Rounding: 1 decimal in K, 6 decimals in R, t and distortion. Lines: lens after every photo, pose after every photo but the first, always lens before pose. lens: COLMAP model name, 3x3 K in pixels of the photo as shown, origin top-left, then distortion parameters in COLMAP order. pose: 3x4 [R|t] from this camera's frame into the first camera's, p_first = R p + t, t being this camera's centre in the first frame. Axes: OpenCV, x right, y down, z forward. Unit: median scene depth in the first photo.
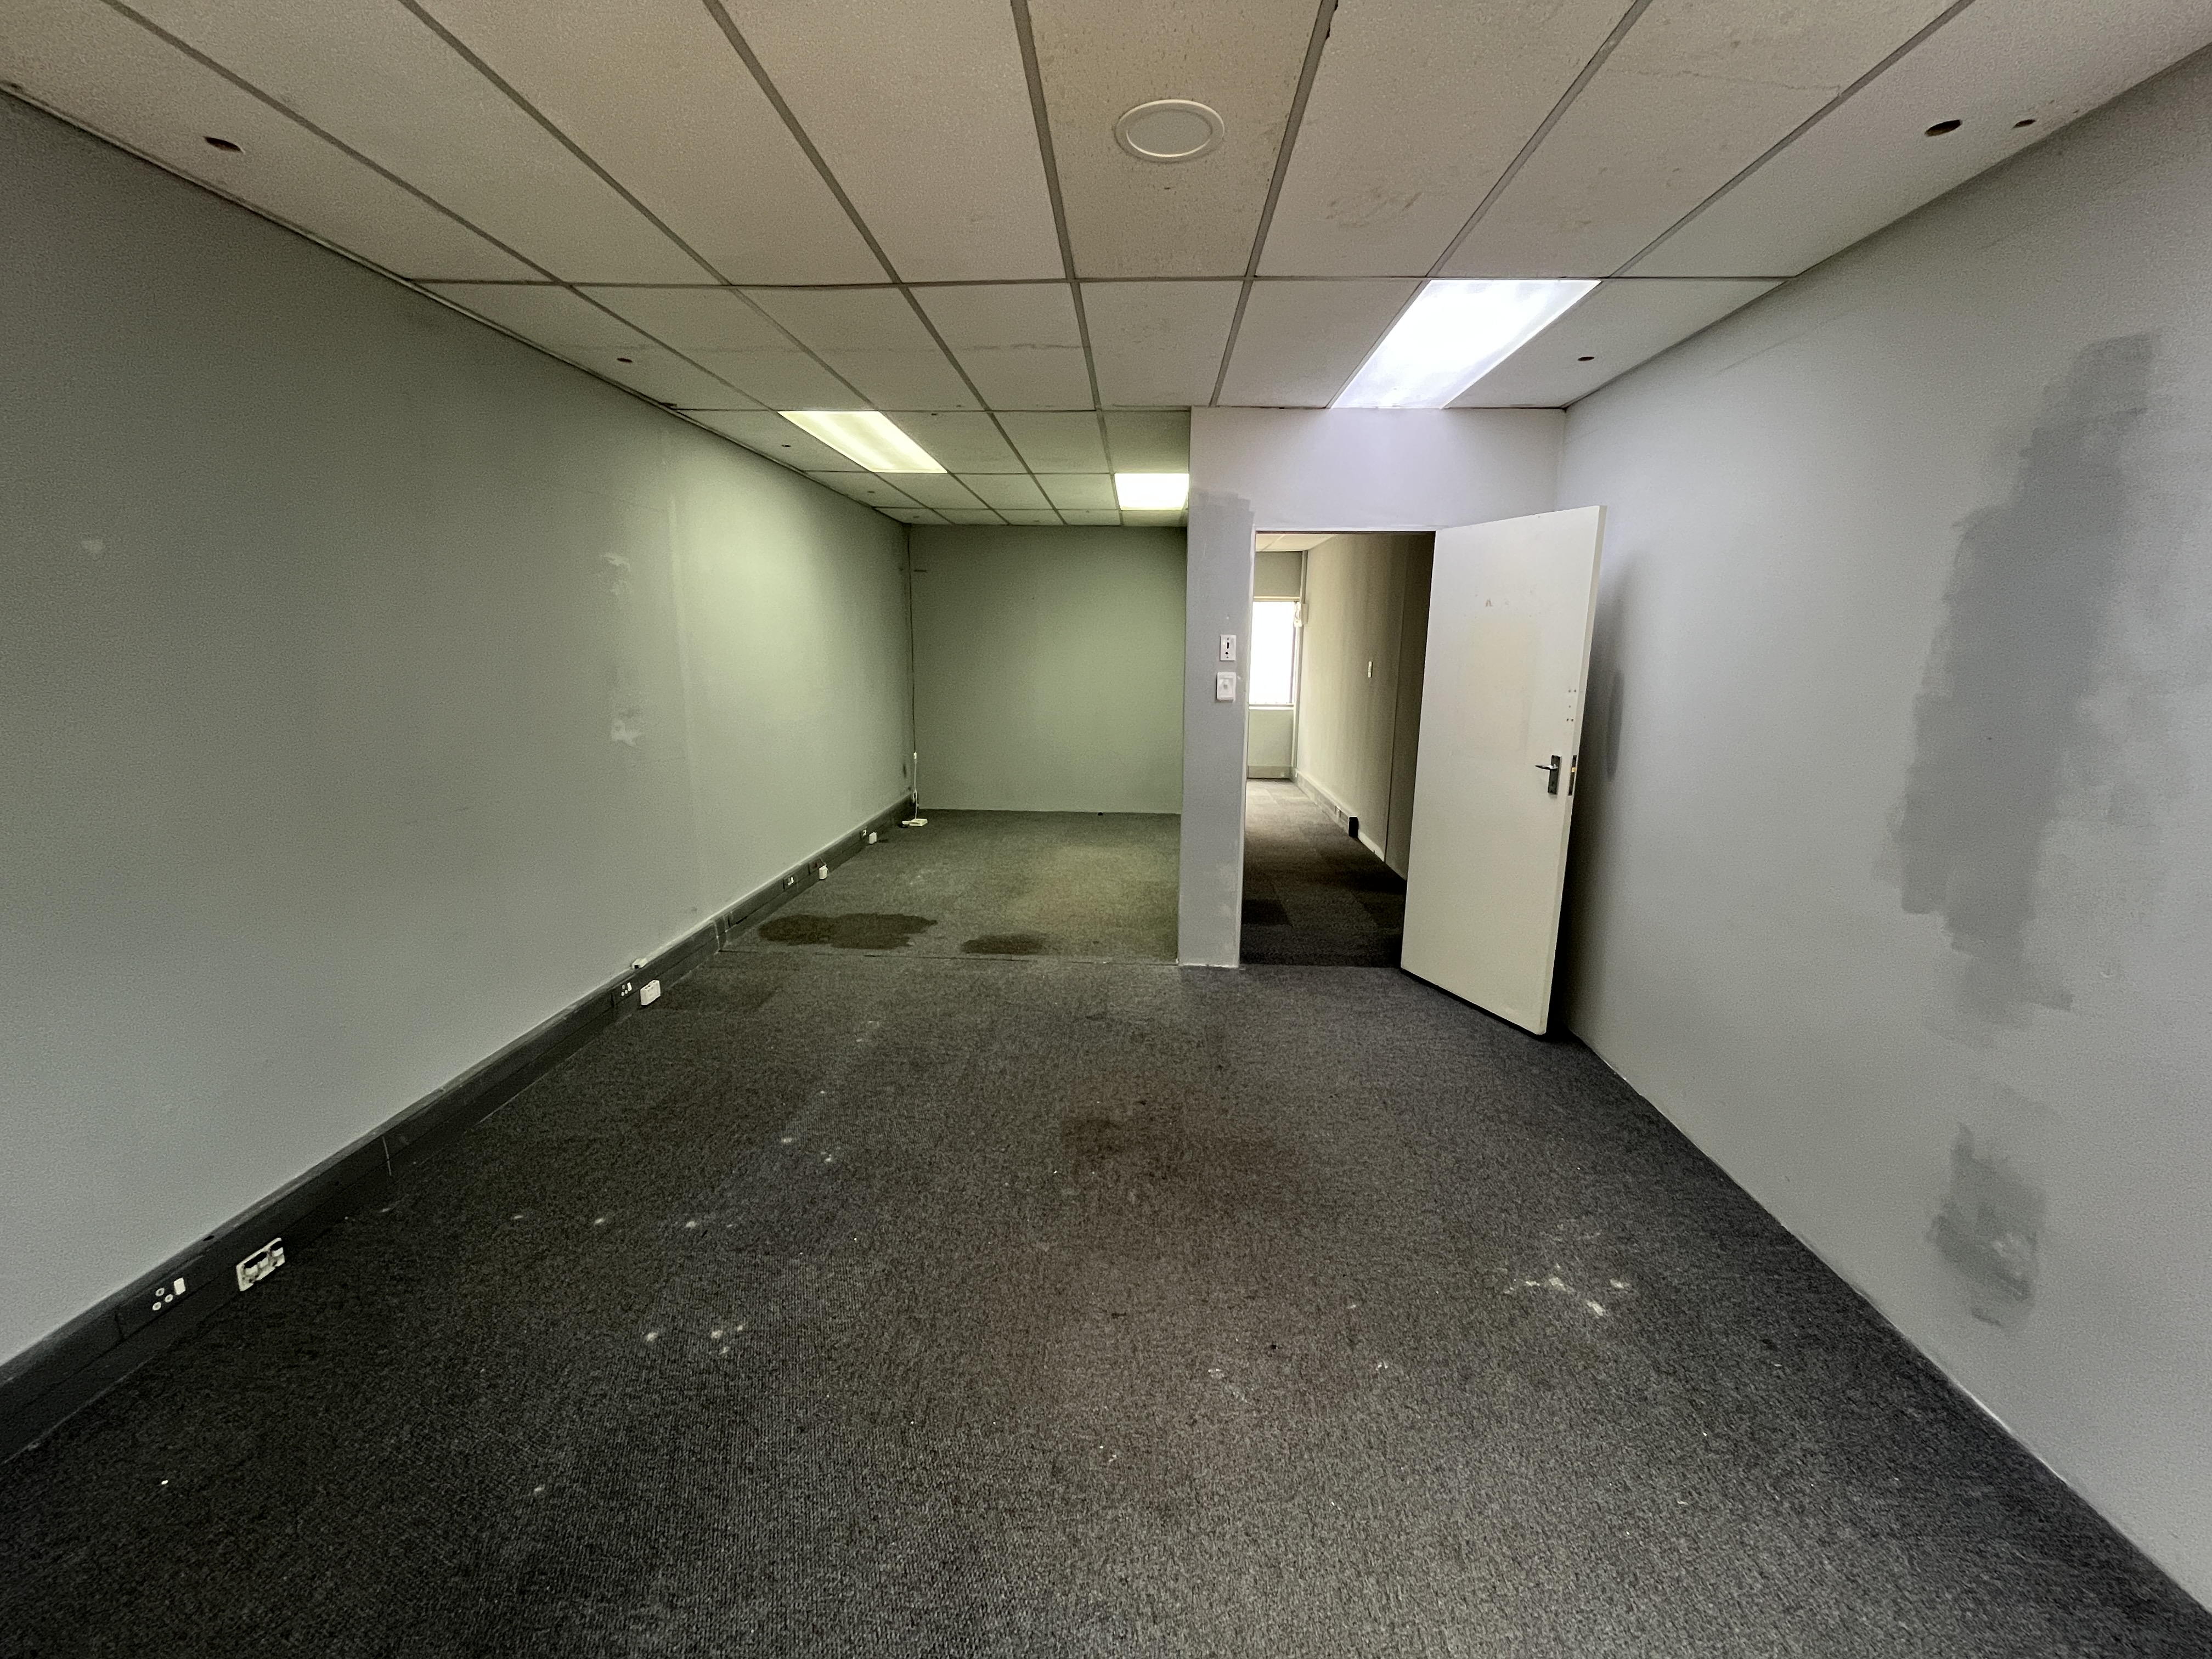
lens RADIAL K [[894.0, 0, 1107.9], [0, 894.0, 820.5], [0, 0, 1]] dist [0.001085, 0.000042]
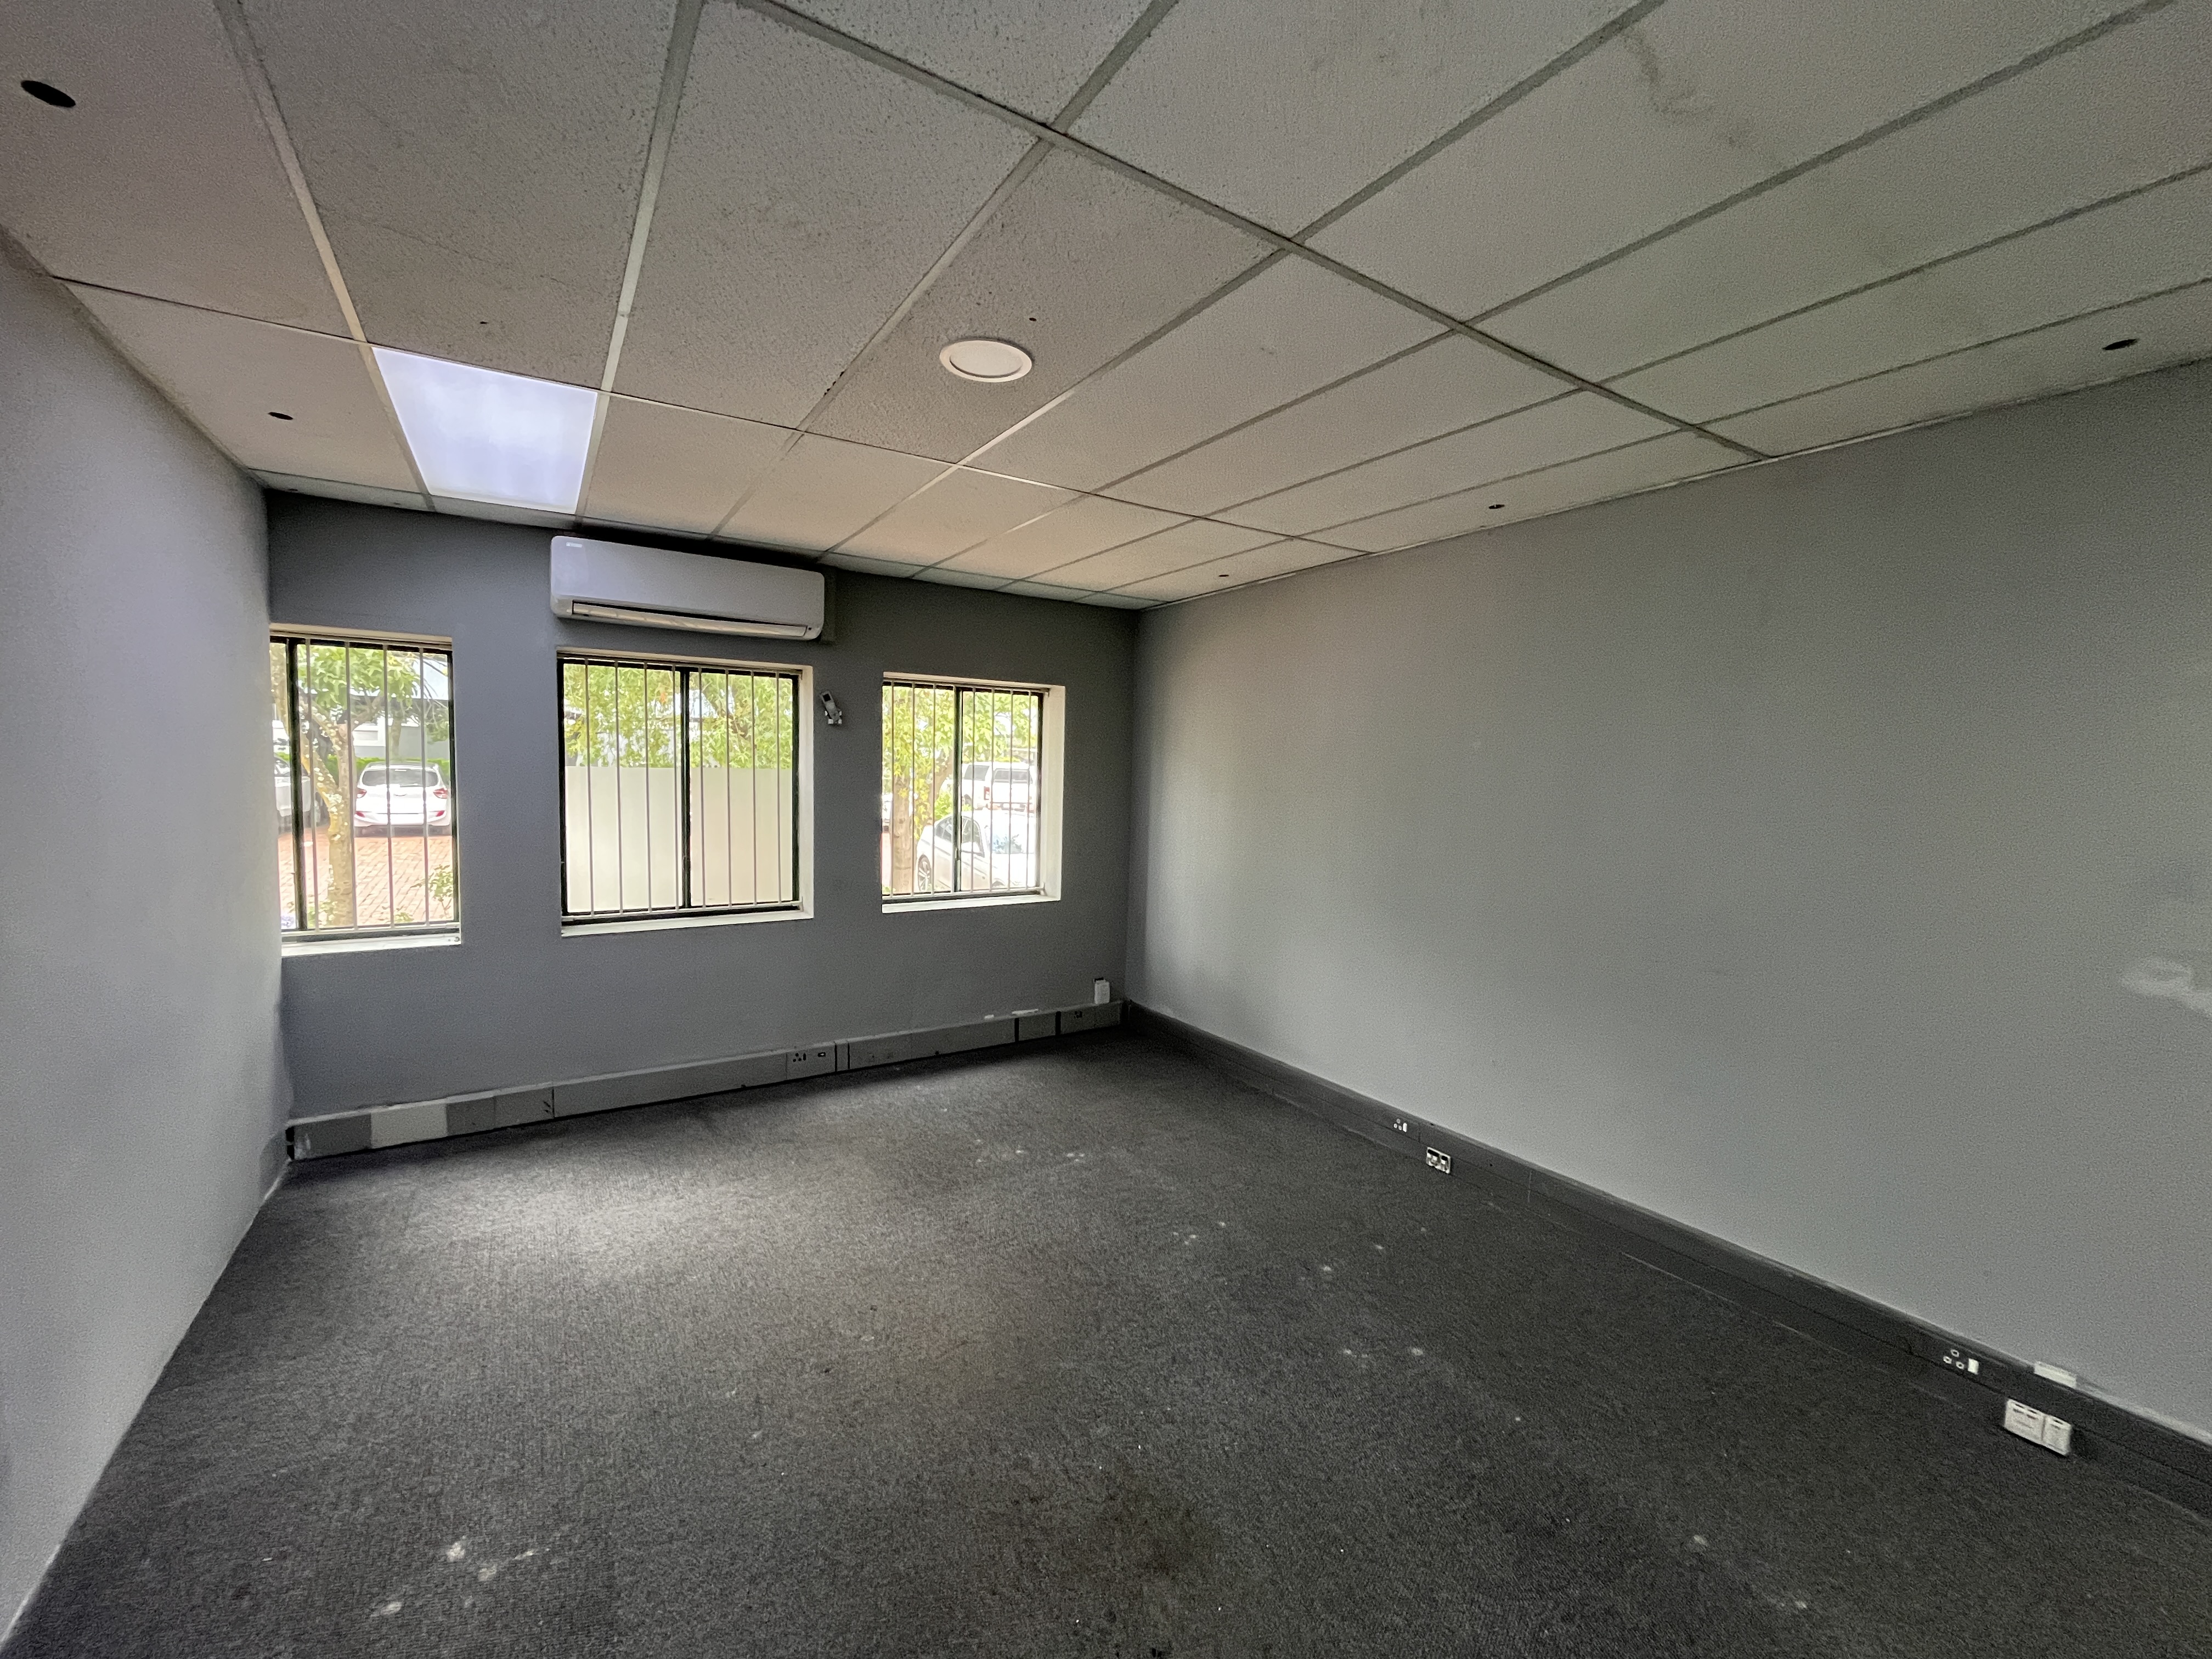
lens RADIAL K [[894.0, 0, 1091.6], [0, 894.0, 821.5], [0, 0, 1]] dist [0.001085, 0.000042]
pose [[-0.823166, 0.009149, -0.567727, 0.495953], [-0.137106, 0.967080, 0.214379, -0.362771], [0.550998, 0.254309, -0.794813, 1.721600]]
